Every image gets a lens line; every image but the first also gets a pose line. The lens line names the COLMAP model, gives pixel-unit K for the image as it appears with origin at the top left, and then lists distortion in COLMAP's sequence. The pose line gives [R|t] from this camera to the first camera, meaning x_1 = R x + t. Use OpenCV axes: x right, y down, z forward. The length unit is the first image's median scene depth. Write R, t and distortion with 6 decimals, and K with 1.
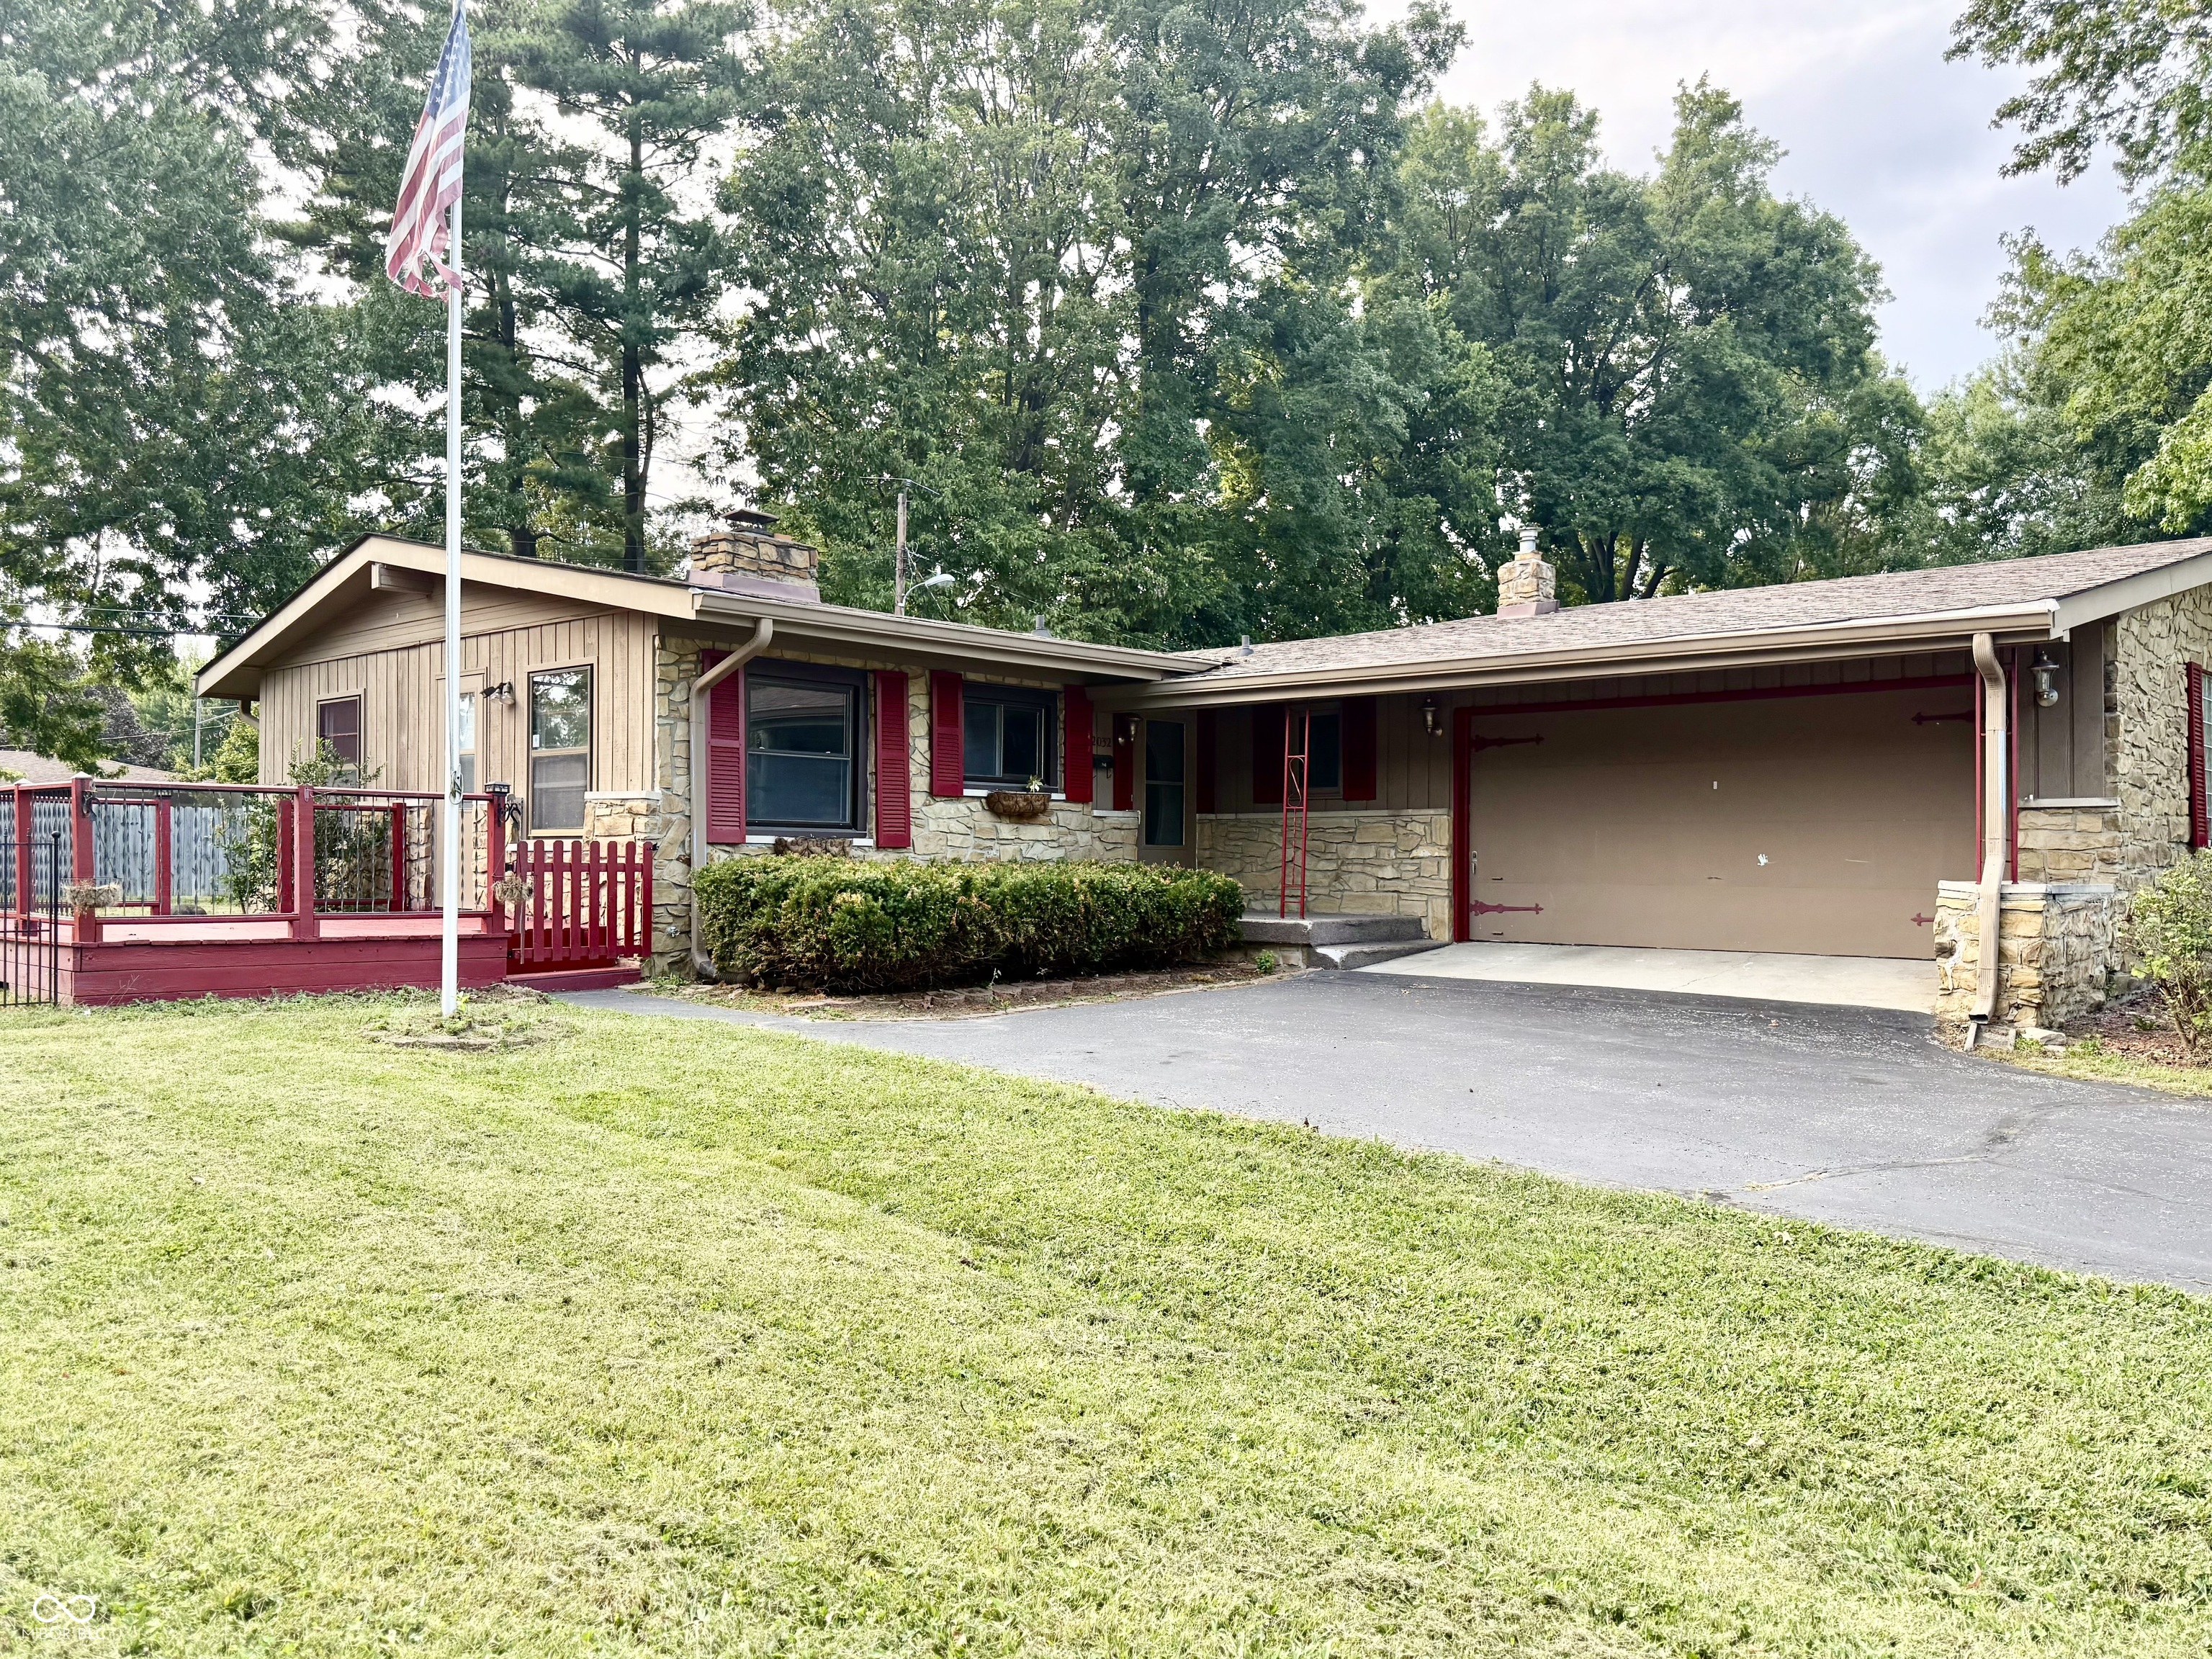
lens RADIAL K [[1714.5, 0, 1105.6], [0, 1714.5, 830.8], [0, 0, 1]] dist [0.014792, -0.000361]
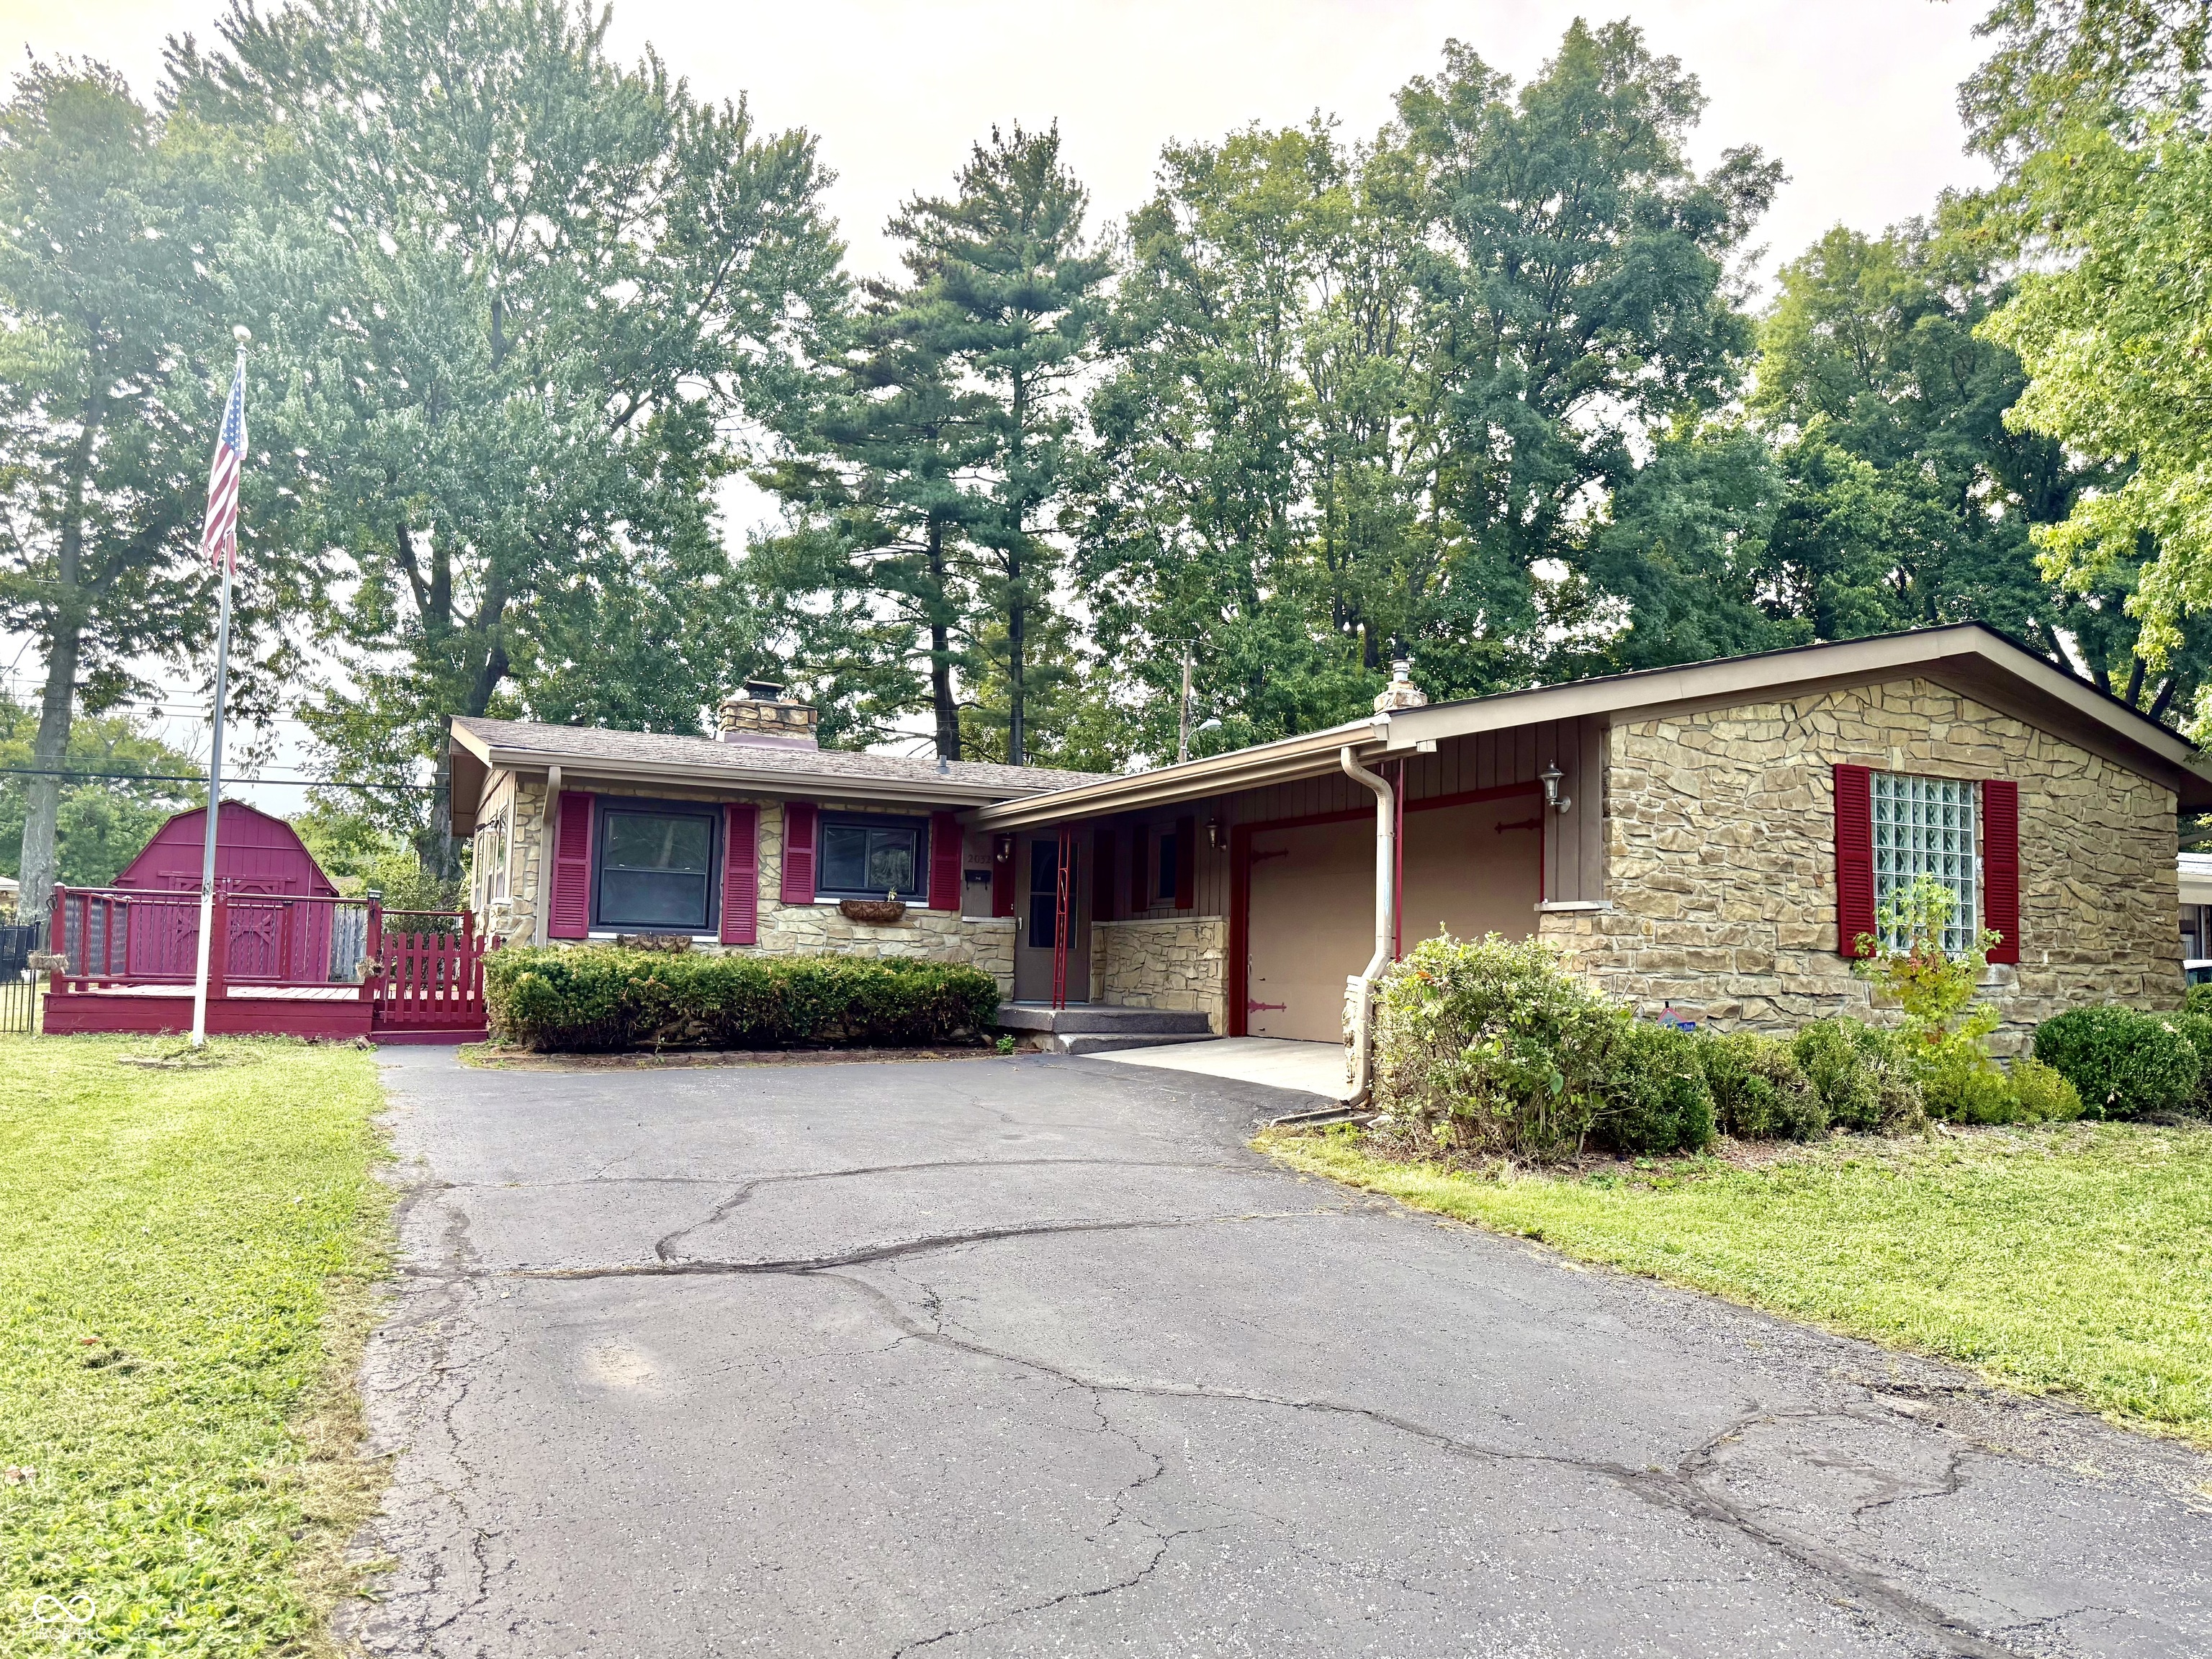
lens RADIAL K [[1595.4, 0, 1108.4], [0, 1595.4, 837.0], [0, 0, 1]] dist [-0.000192, -0.015073]
pose [[0.928104, -0.016262, -0.371965, 0.529208], [-0.011080, 0.997397, -0.071250, 0.011092], [0.372156, 0.070249, 0.925508, 0.007879]]
